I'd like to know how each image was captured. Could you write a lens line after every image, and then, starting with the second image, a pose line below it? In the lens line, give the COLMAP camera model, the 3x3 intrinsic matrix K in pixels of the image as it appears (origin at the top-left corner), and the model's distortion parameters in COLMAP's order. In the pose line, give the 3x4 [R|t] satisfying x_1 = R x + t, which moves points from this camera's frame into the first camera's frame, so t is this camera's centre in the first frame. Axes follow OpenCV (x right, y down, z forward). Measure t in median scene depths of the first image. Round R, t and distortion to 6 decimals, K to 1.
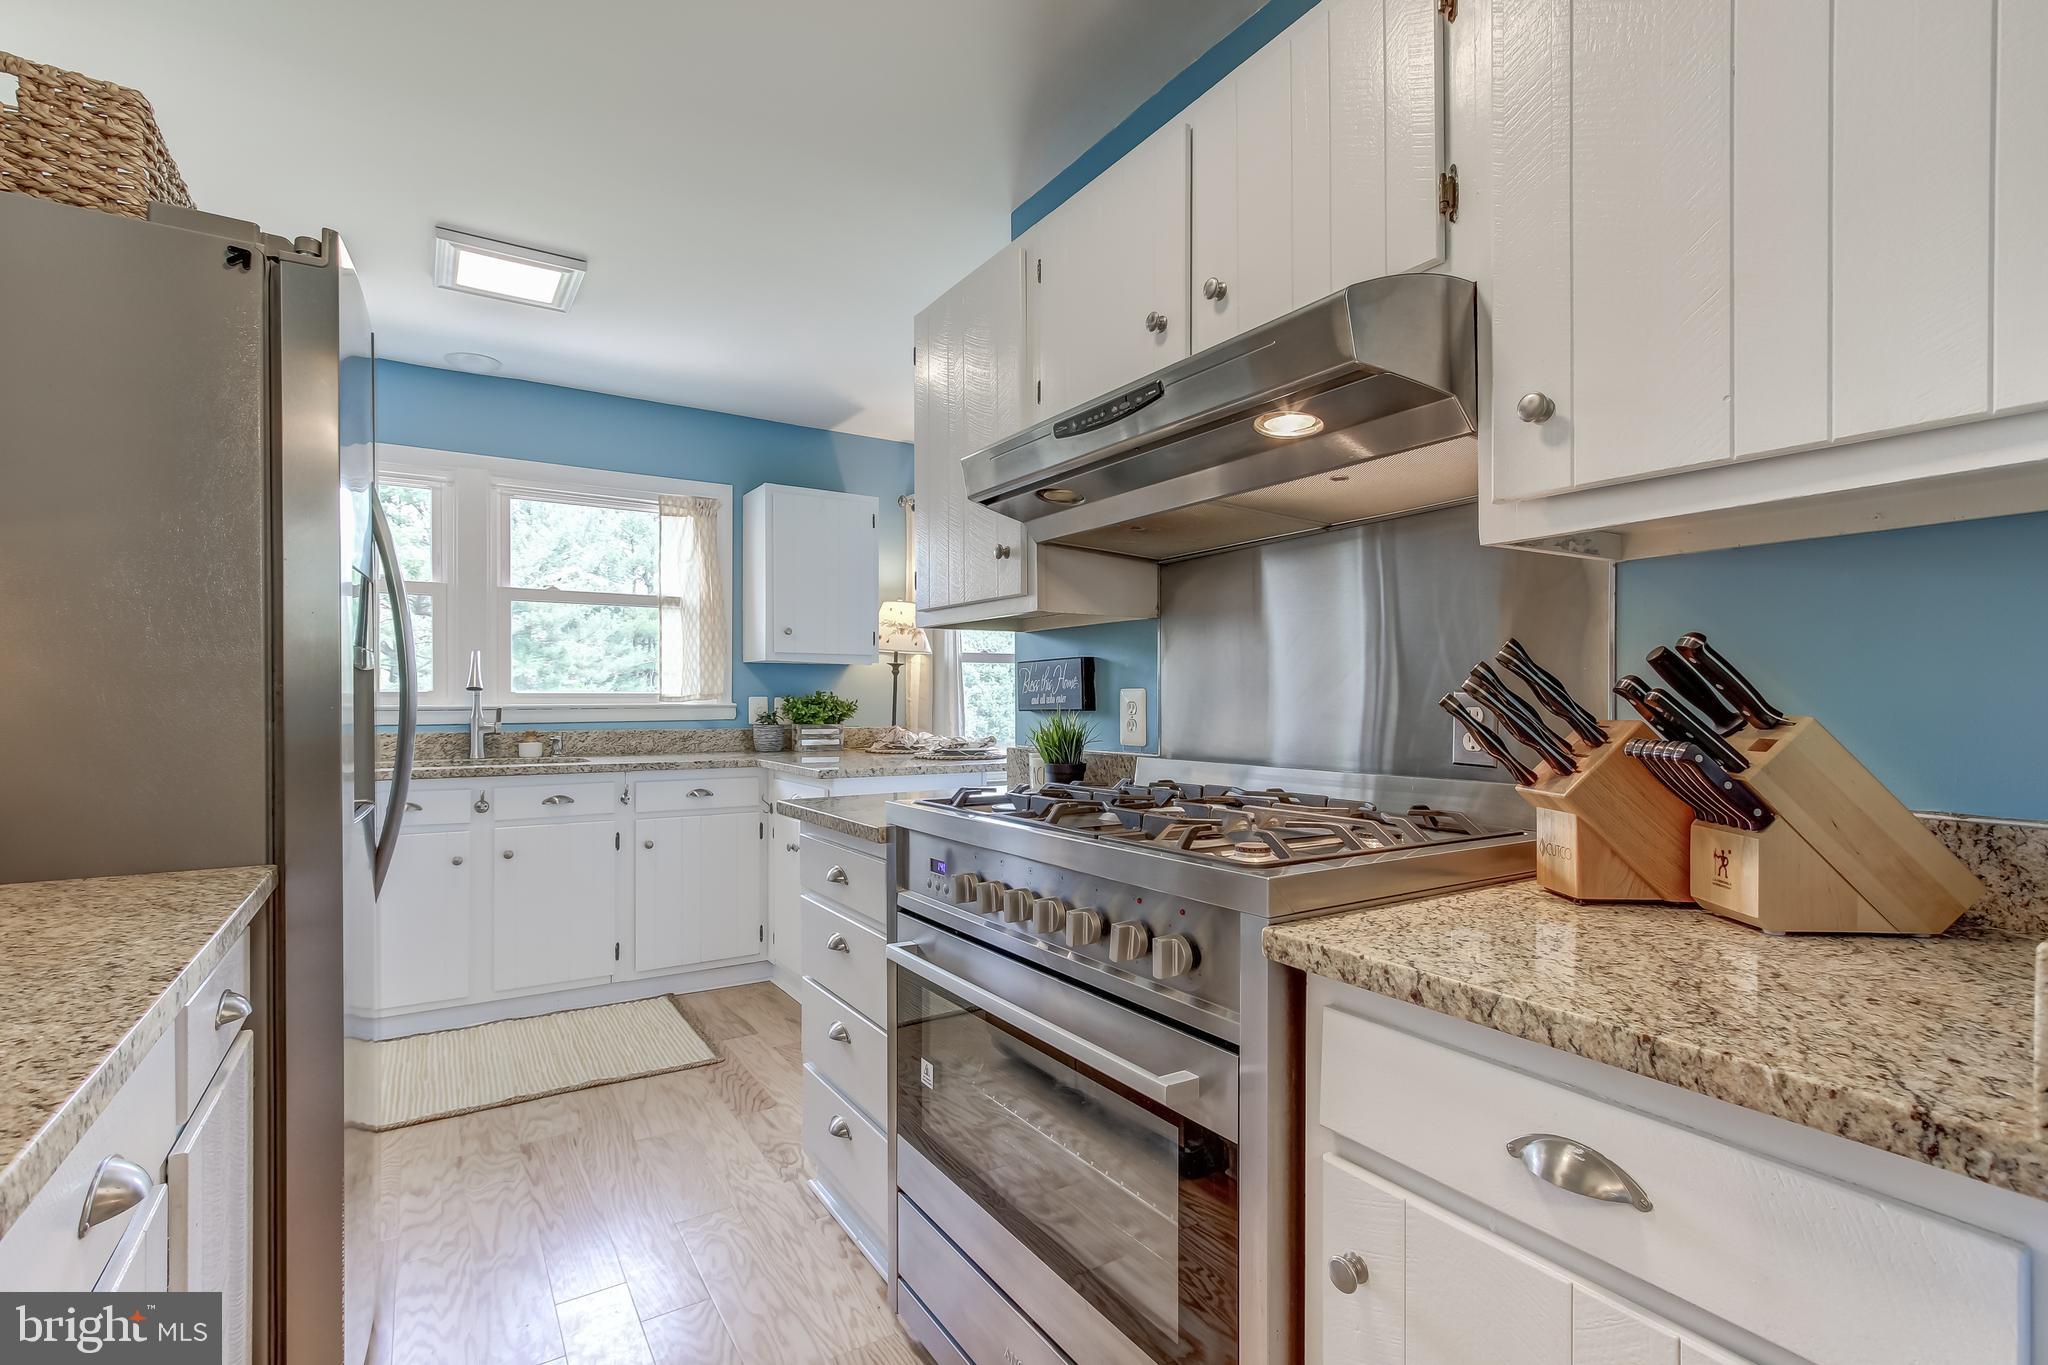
lens RADIAL K [[940.0, 0, 1014.7], [0, 940.0, 699.0], [0, 0, 1]] dist [-0.004693, 0.003141]
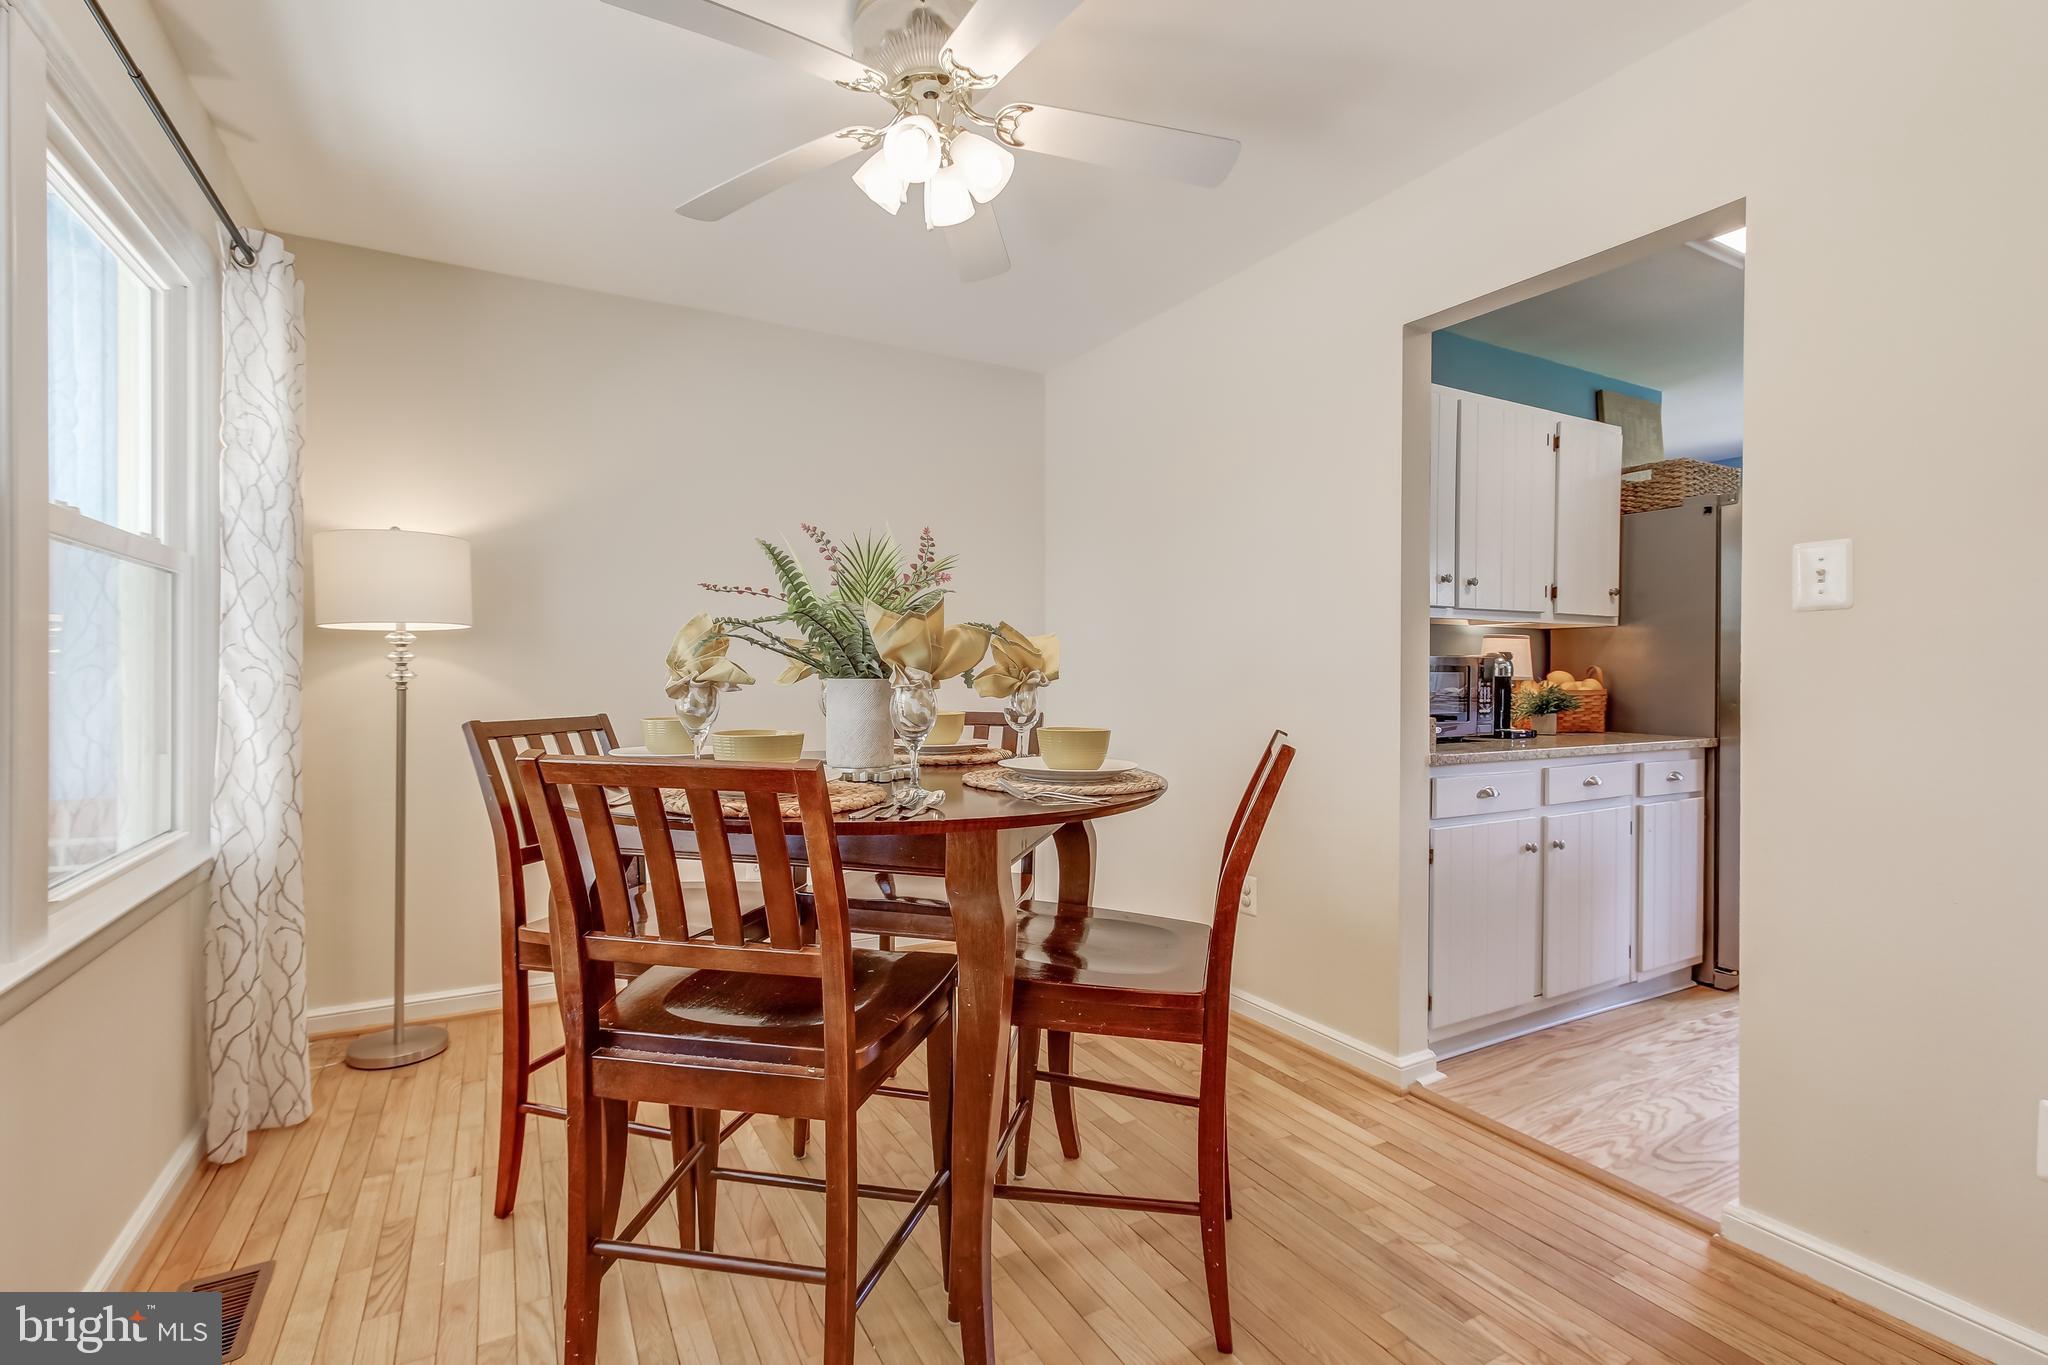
lens RADIAL K [[940.0, 0, 1017.1], [0, 940.0, 685.4], [0, 0, 1]] dist [-0.004693, 0.003141]
pose [[-0.058891, 0.015178, -0.998149, 0.679237], [-0.002503, 0.999879, 0.015352, -0.002016], [0.998261, 0.003403, -0.058846, -0.279791]]
